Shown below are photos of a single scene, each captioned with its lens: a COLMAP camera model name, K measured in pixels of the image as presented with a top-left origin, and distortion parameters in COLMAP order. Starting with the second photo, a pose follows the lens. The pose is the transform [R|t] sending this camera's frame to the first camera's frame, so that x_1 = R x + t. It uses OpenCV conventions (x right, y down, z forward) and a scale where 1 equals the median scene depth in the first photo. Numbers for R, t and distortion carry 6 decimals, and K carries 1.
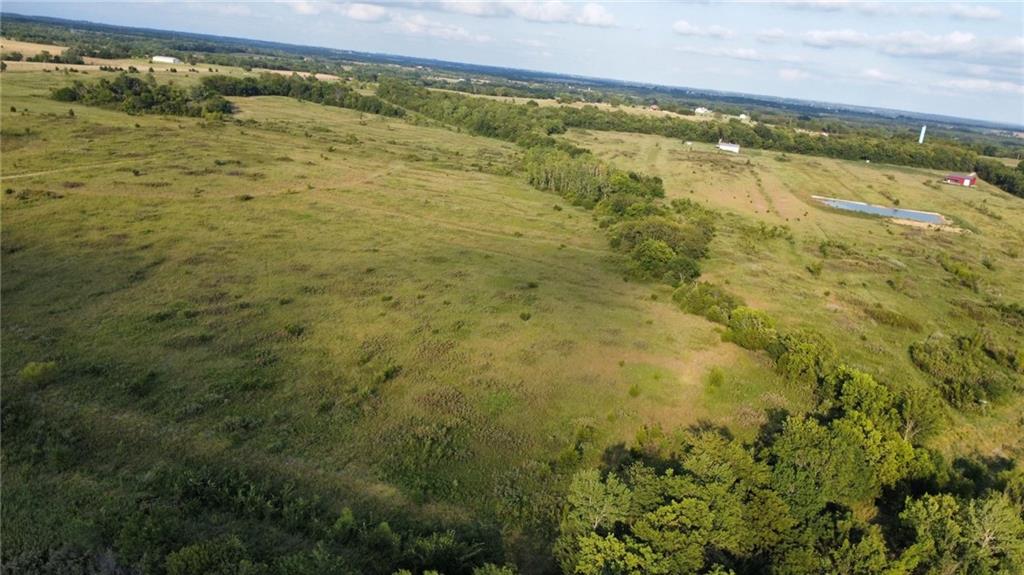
lens RADIAL K [[771.8, 0, 512.0], [0, 771.8, 287.5], [0, 0, 1]] dist [0.012329, -0.002128]
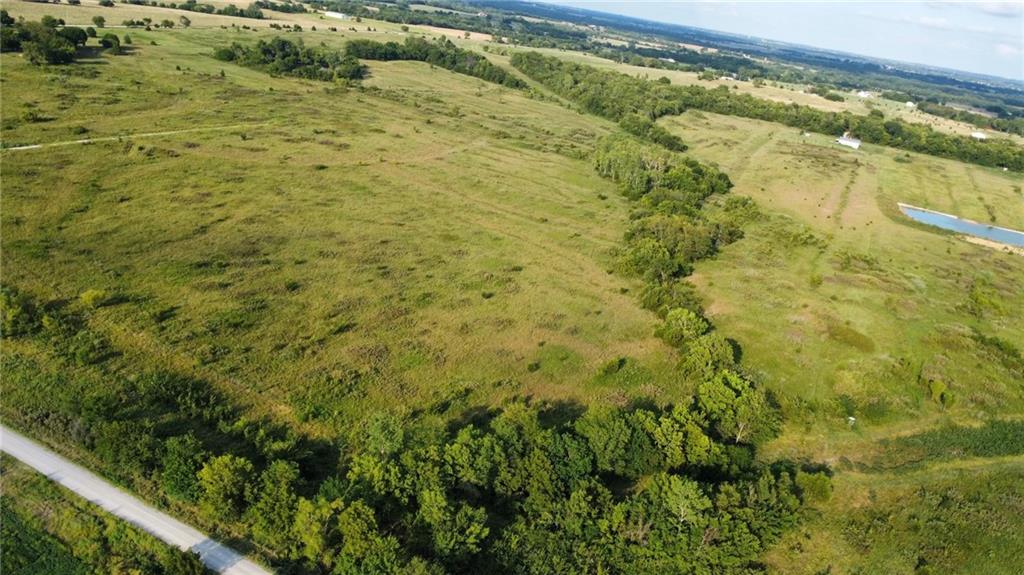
lens RADIAL K [[773.0, 0, 514.8], [0, 773.0, 290.8], [0, 0, 1]] dist [0.018991, -0.001704]
pose [[0.972990, 0.120172, -0.197104, 0.124238], [-0.108537, 0.991706, 0.068845, -0.024373], [0.203742, -0.045592, 0.977962, -0.073229]]
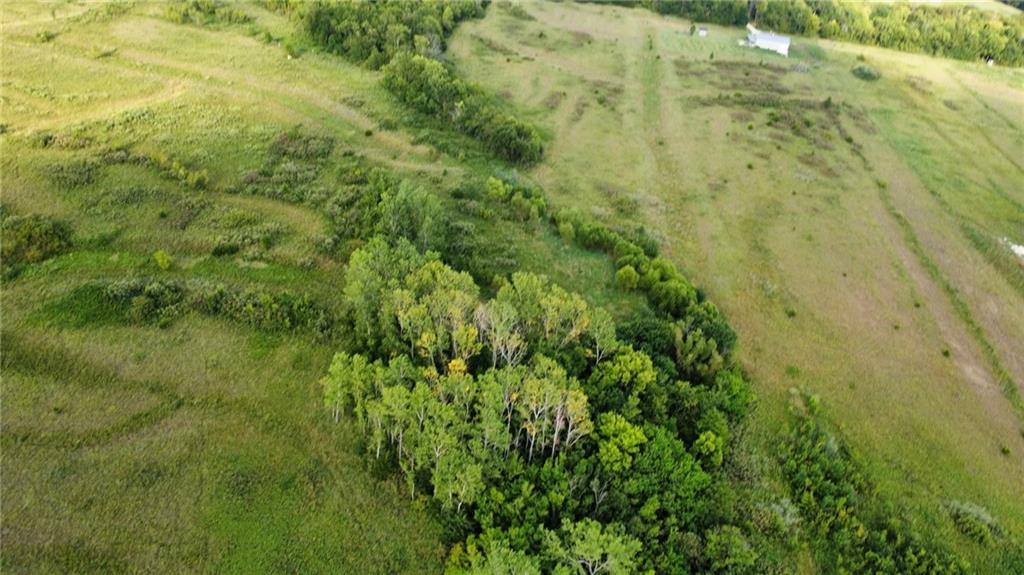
lens RADIAL K [[764.8, 0, 508.0], [0, 764.8, 289.9], [0, 0, 1]] dist [0.006380, 0.001045]
pose [[0.997269, -0.025522, 0.069311, 0.059297], [0.006207, 0.964043, 0.265675, -0.224891], [-0.073600, -0.264519, 0.961568, 0.599260]]
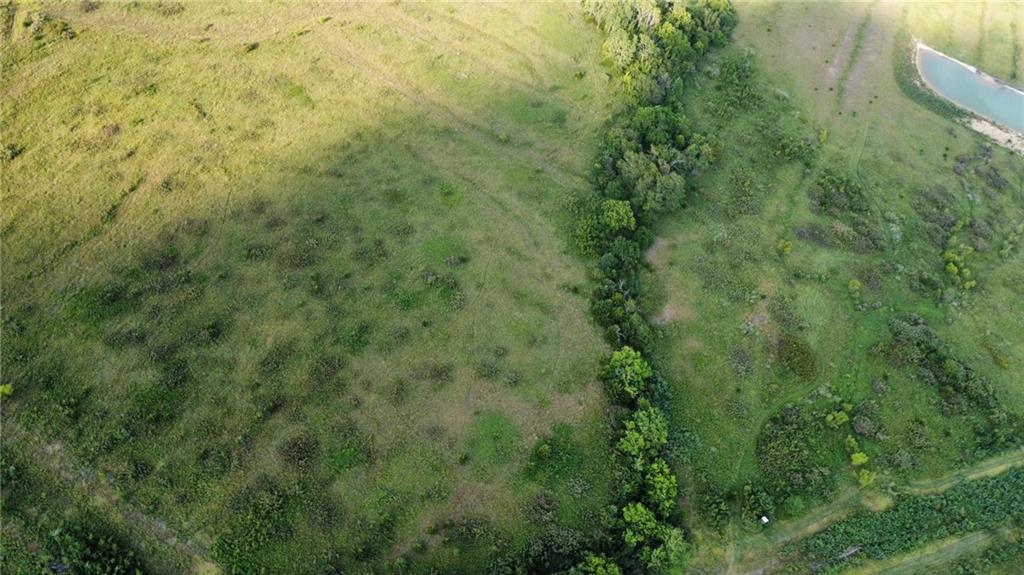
lens RADIAL K [[771.8, 0, 512.0], [0, 771.8, 287.5], [0, 0, 1]] dist [0.012329, -0.002128]
pose [[0.962991, 0.256876, -0.081629, 0.090670], [-0.181974, 0.843033, 0.506142, -0.254957], [0.198832, -0.472556, 0.858578, 0.027742]]
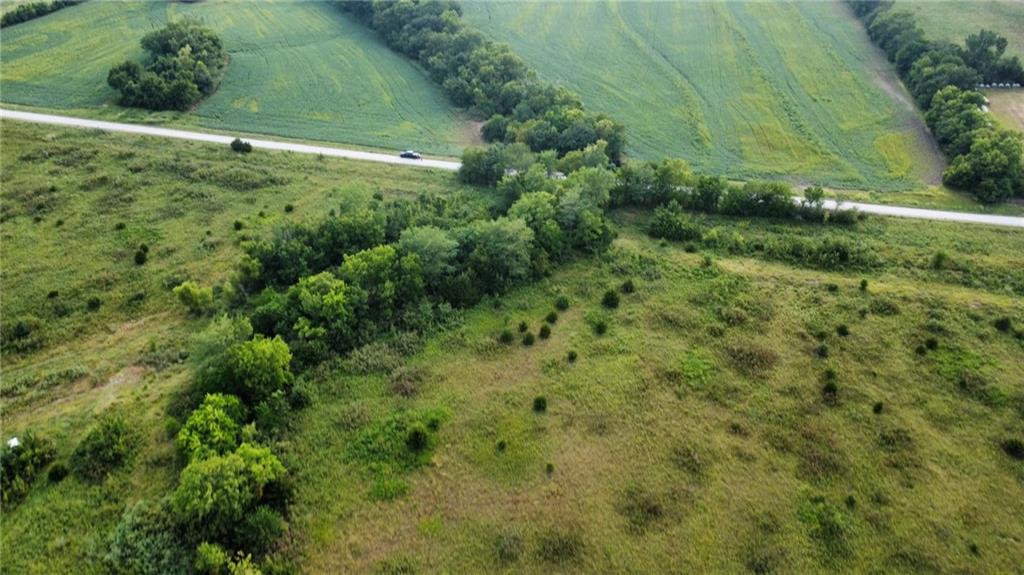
lens RADIAL K [[771.8, 0, 512.0], [0, 771.8, 287.5], [0, 0, 1]] dist [0.012329, -0.002128]
pose [[-0.990981, -0.109328, -0.077481, 0.090987], [-0.130325, 0.651890, 0.747031, -0.186659], [-0.031162, 0.750391, -0.660259, 0.494420]]
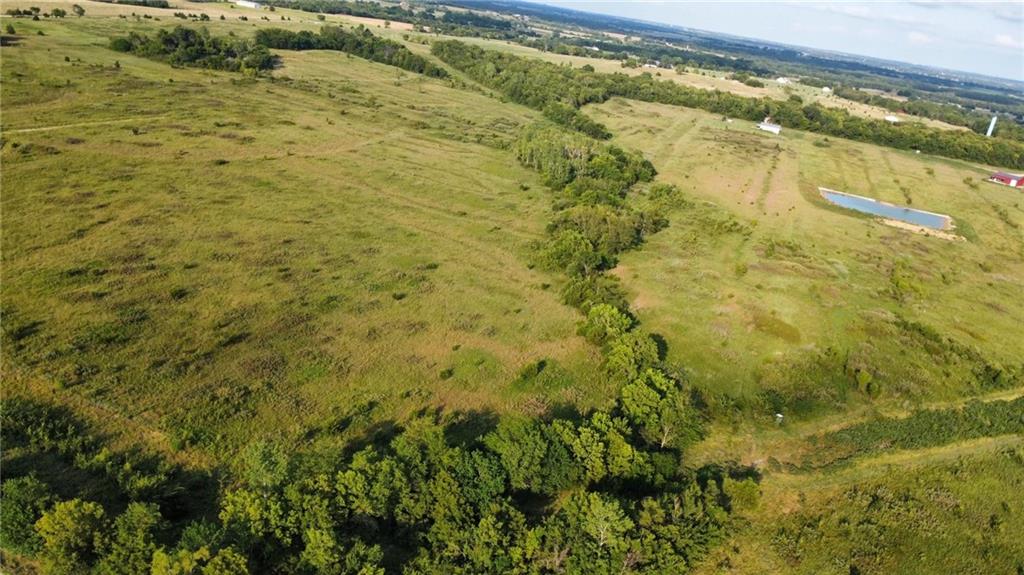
lens RADIAL K [[777.3, 0, 514.5], [0, 777.3, 286.1], [0, 0, 1]] dist [0.006142, 0.002321]
pose [[0.989389, 0.088919, -0.114907, 0.131130], [-0.081824, 0.994521, 0.065065, -0.027370], [0.120063, -0.054972, 0.991243, -0.042902]]
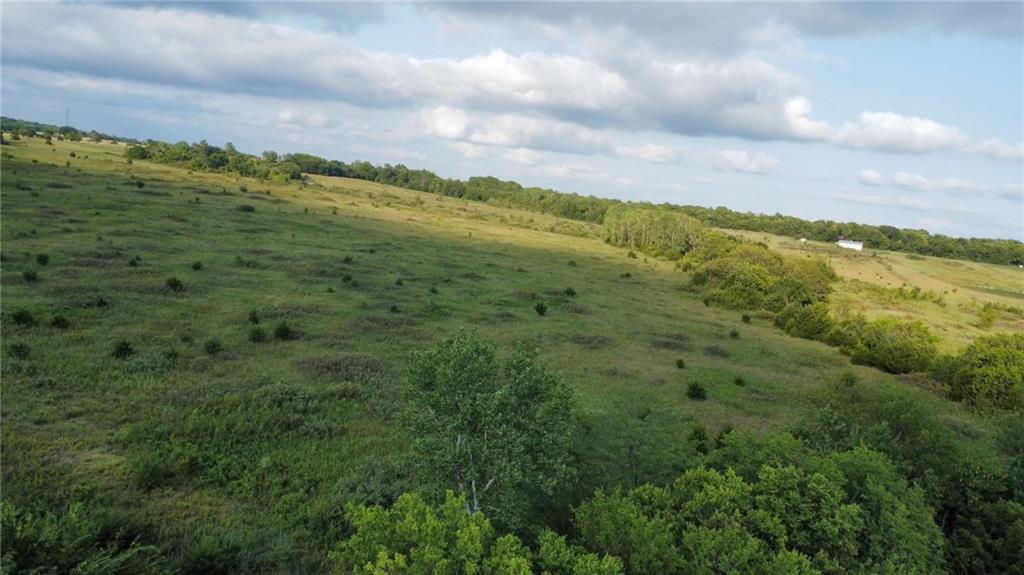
lens RADIAL K [[771.8, 0, 512.0], [0, 771.8, 287.5], [0, 0, 1]] dist [0.012329, -0.002128]
pose [[0.989535, 0.036890, -0.139496, 0.034498], [-0.060455, 0.983816, -0.168676, 0.054979], [0.131015, 0.175344, 0.975751, 0.139858]]
